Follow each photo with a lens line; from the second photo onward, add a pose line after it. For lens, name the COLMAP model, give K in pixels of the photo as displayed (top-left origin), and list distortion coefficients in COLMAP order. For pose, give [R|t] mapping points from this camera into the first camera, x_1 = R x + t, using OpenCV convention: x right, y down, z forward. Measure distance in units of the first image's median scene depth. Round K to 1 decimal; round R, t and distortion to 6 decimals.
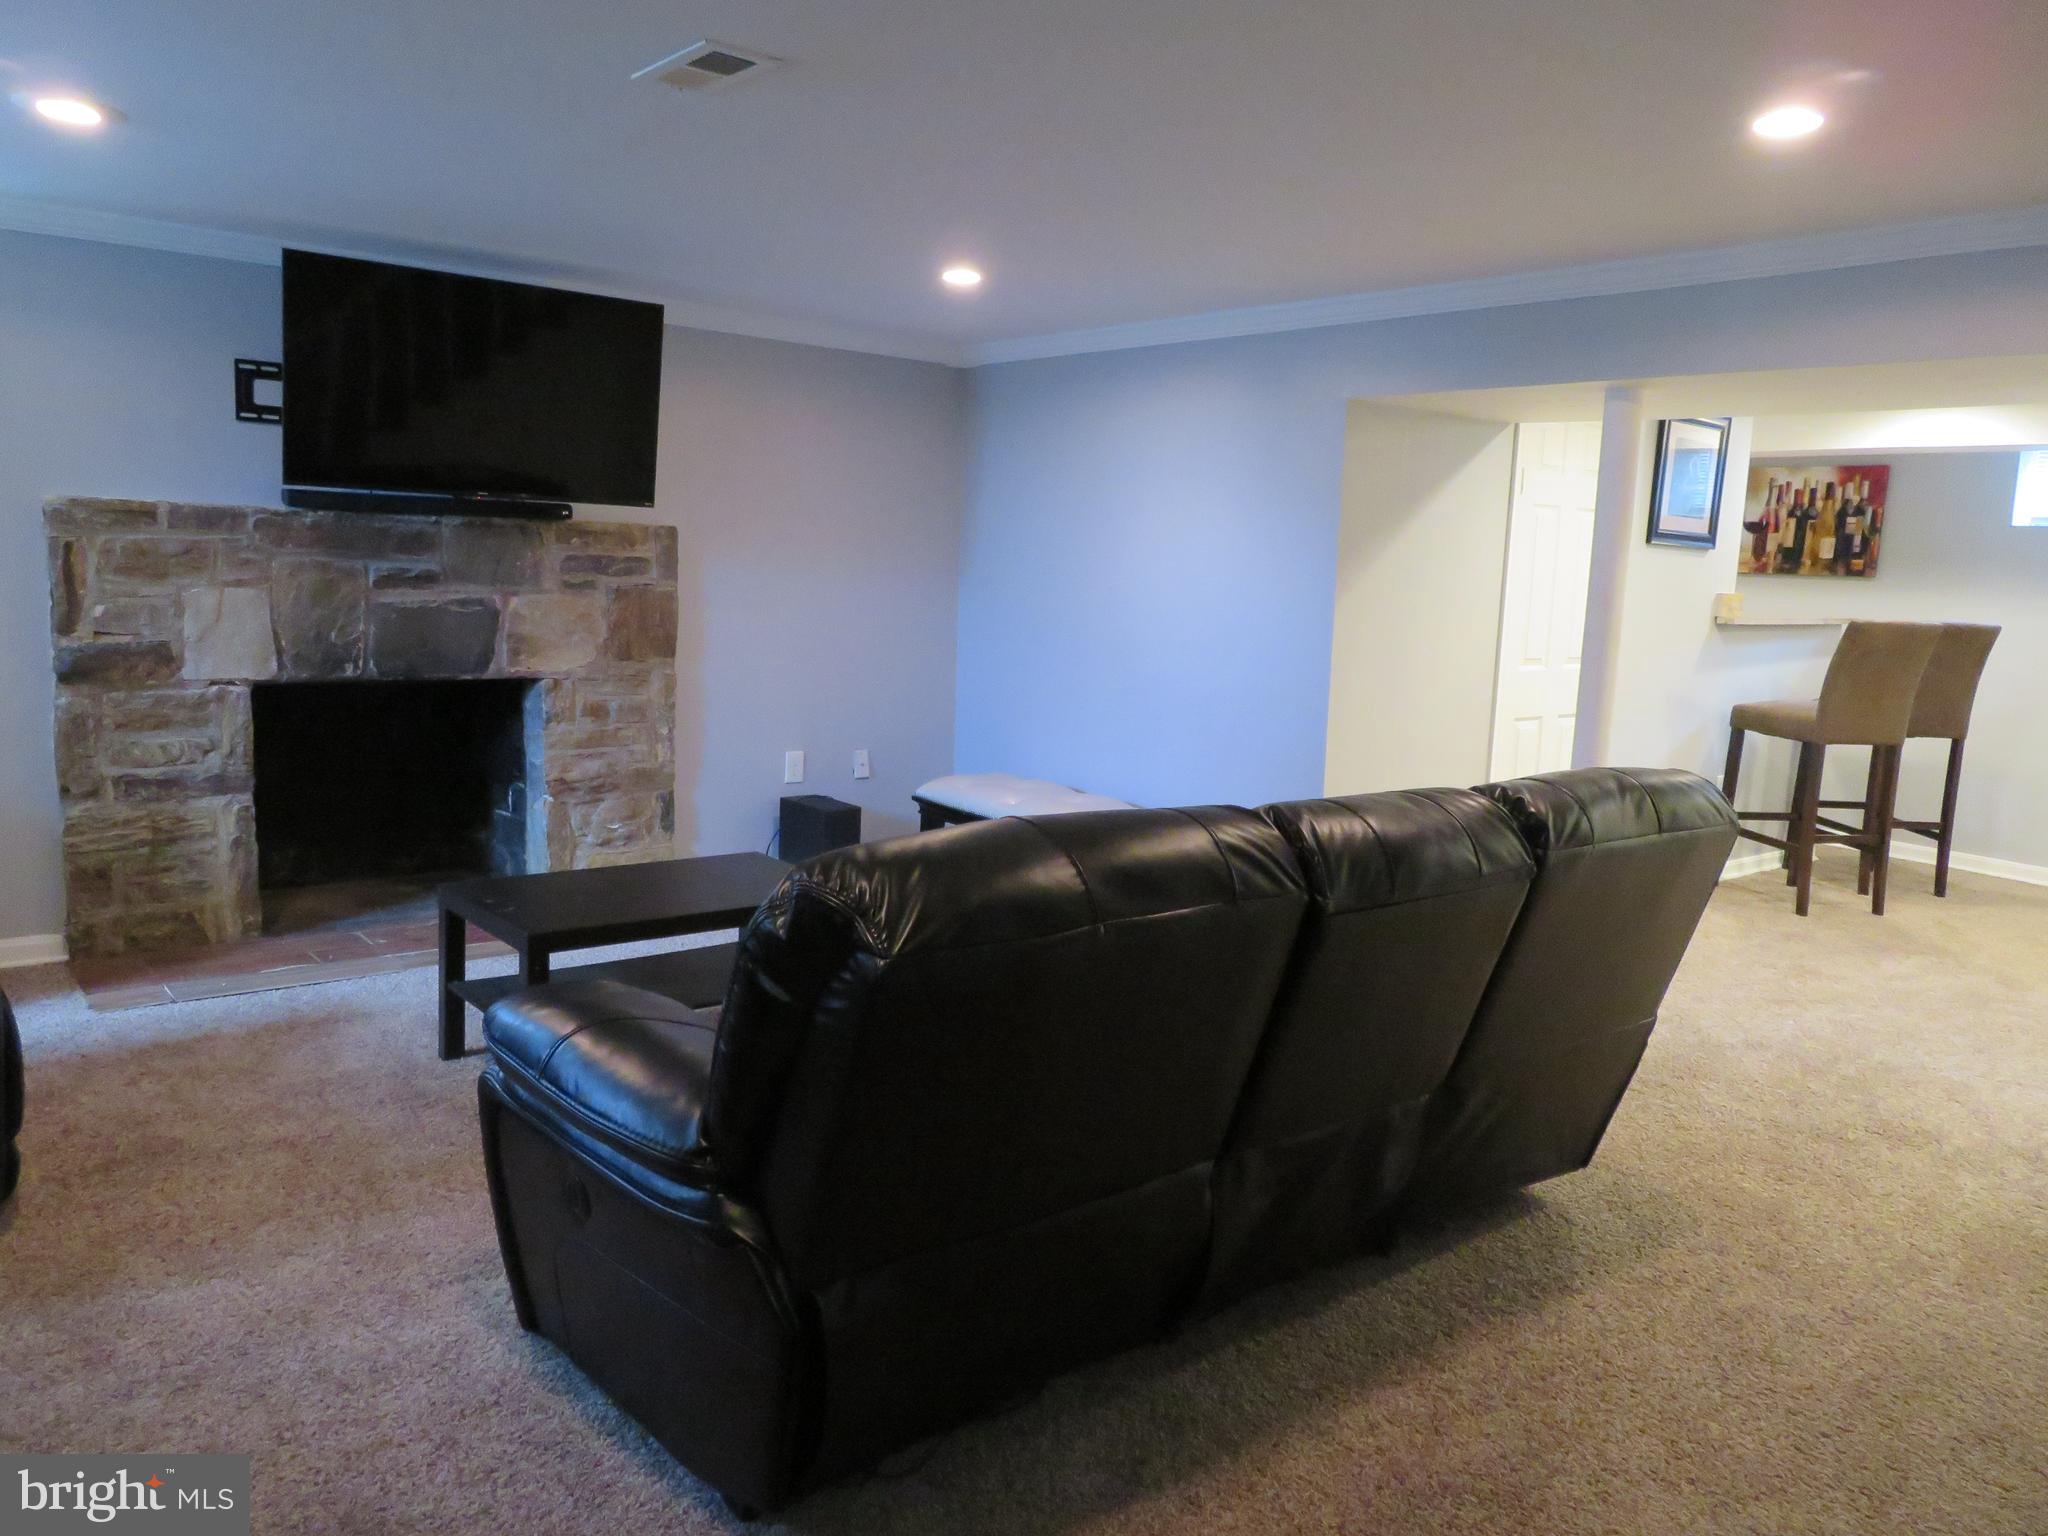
lens RADIAL K [[1534.7, 0, 1021.9], [0, 1534.7, 775.5], [0, 0, 1]] dist [-0.013236, -0.009258]
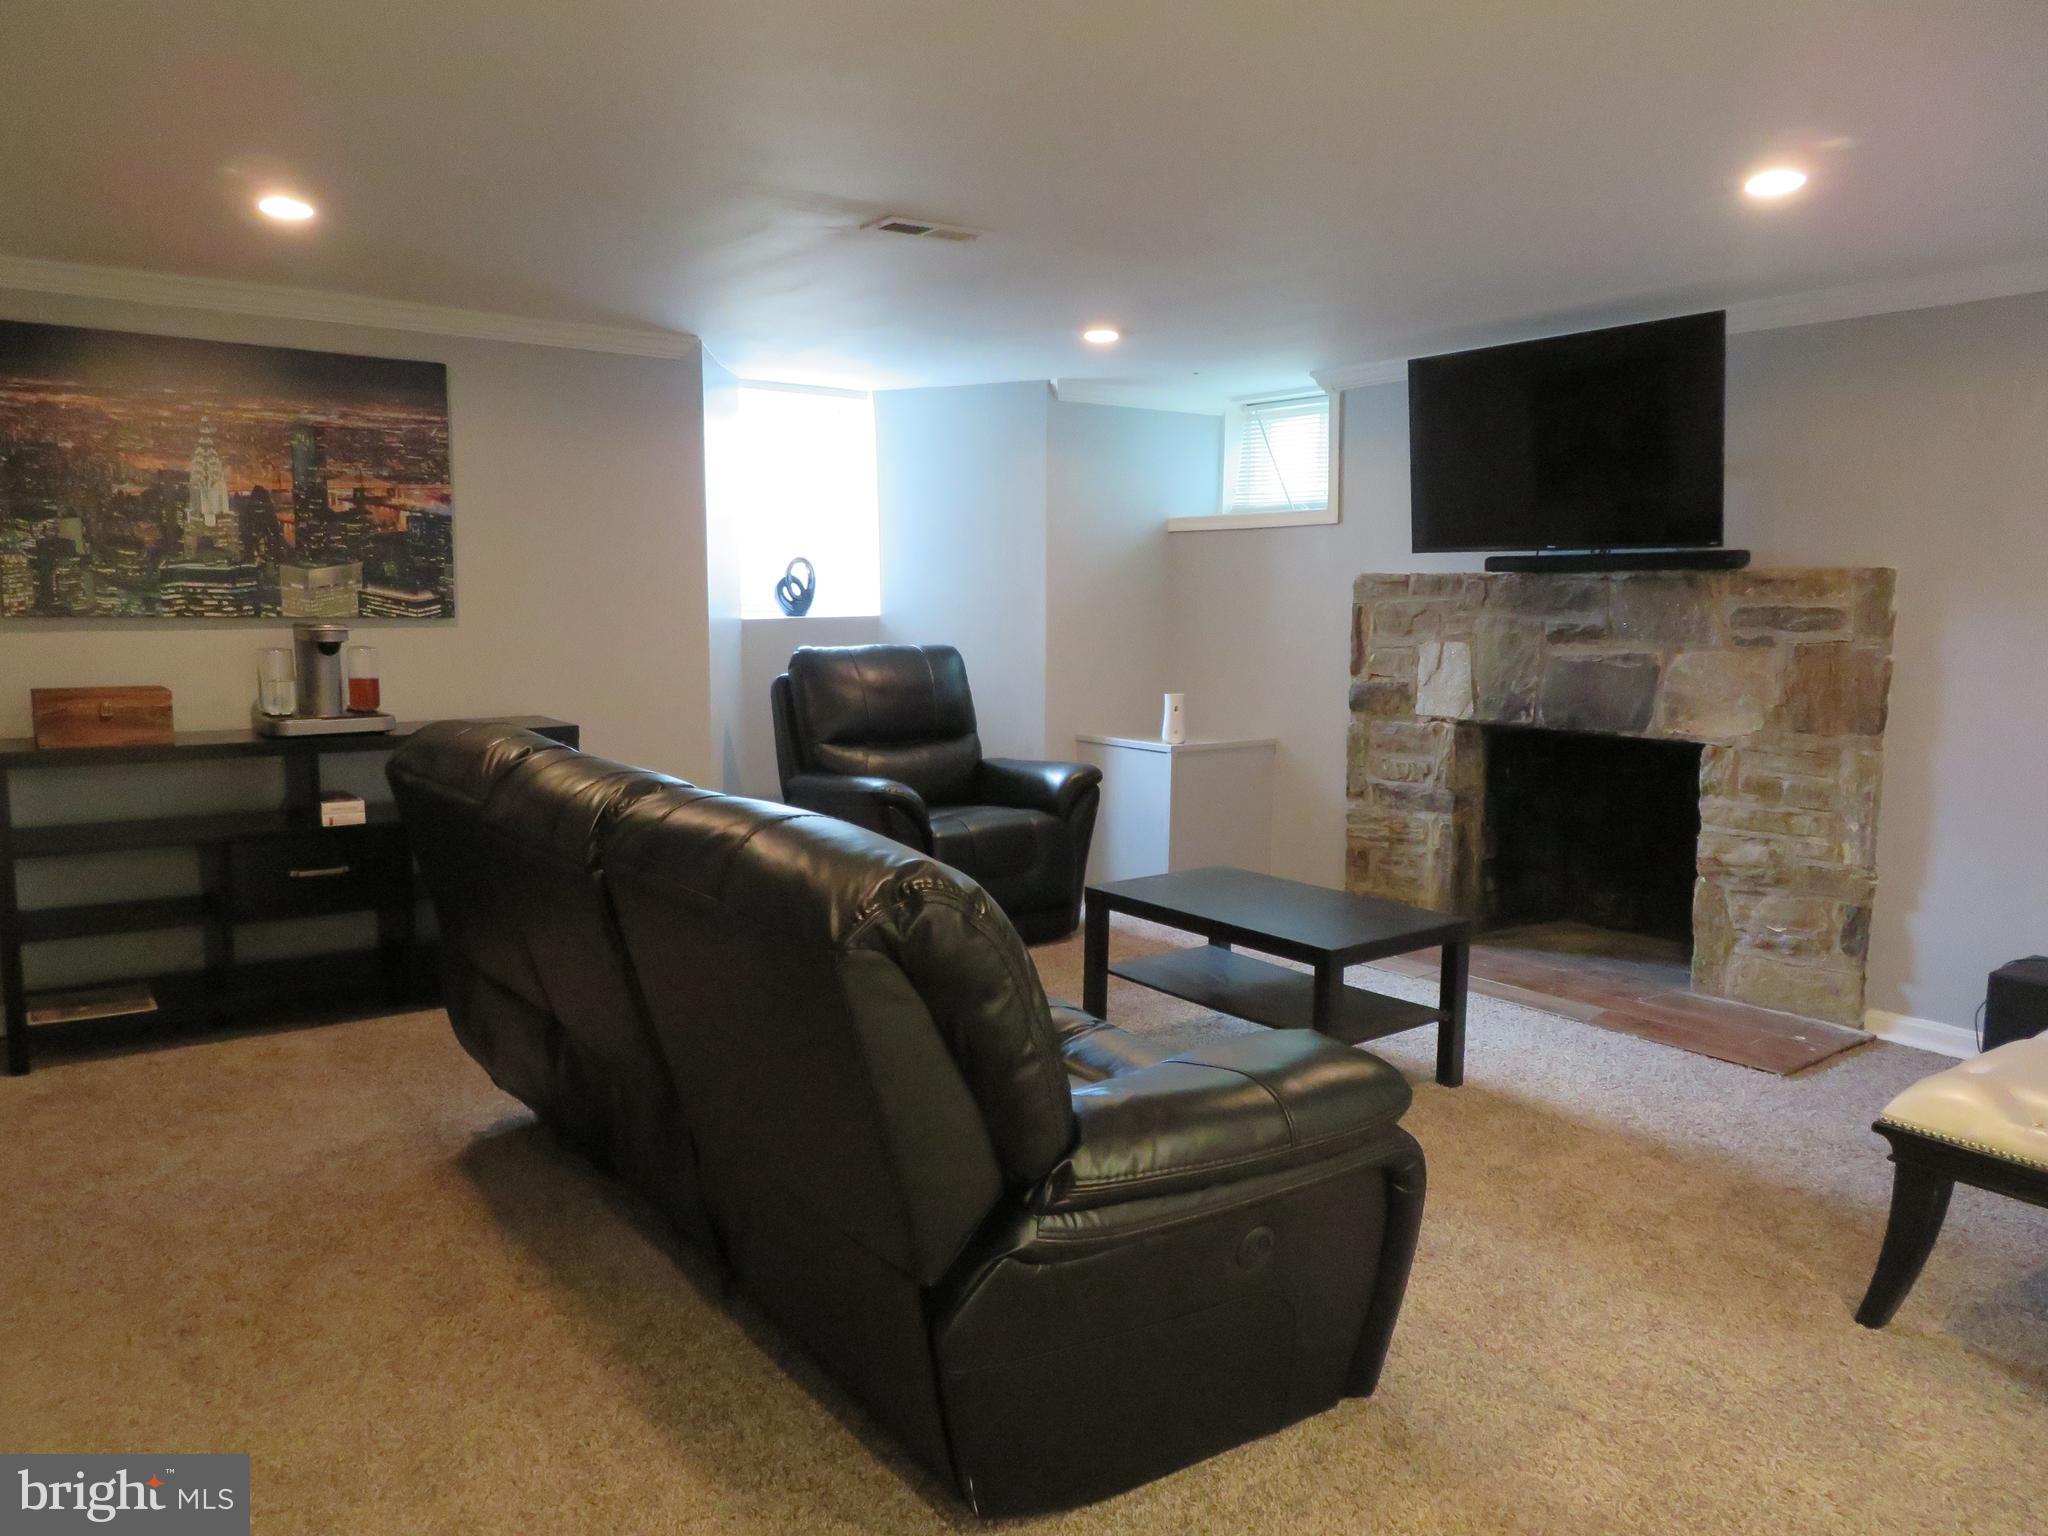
lens RADIAL K [[1534.7, 0, 1022.4], [0, 1534.7, 764.8], [0, 0, 1]] dist [-0.013236, -0.009258]
pose [[-0.099578, 0.073345, -0.992323, 0.661601], [-0.138334, 0.986574, 0.086802, -0.078517], [0.985367, 0.145916, -0.088095, 0.726155]]
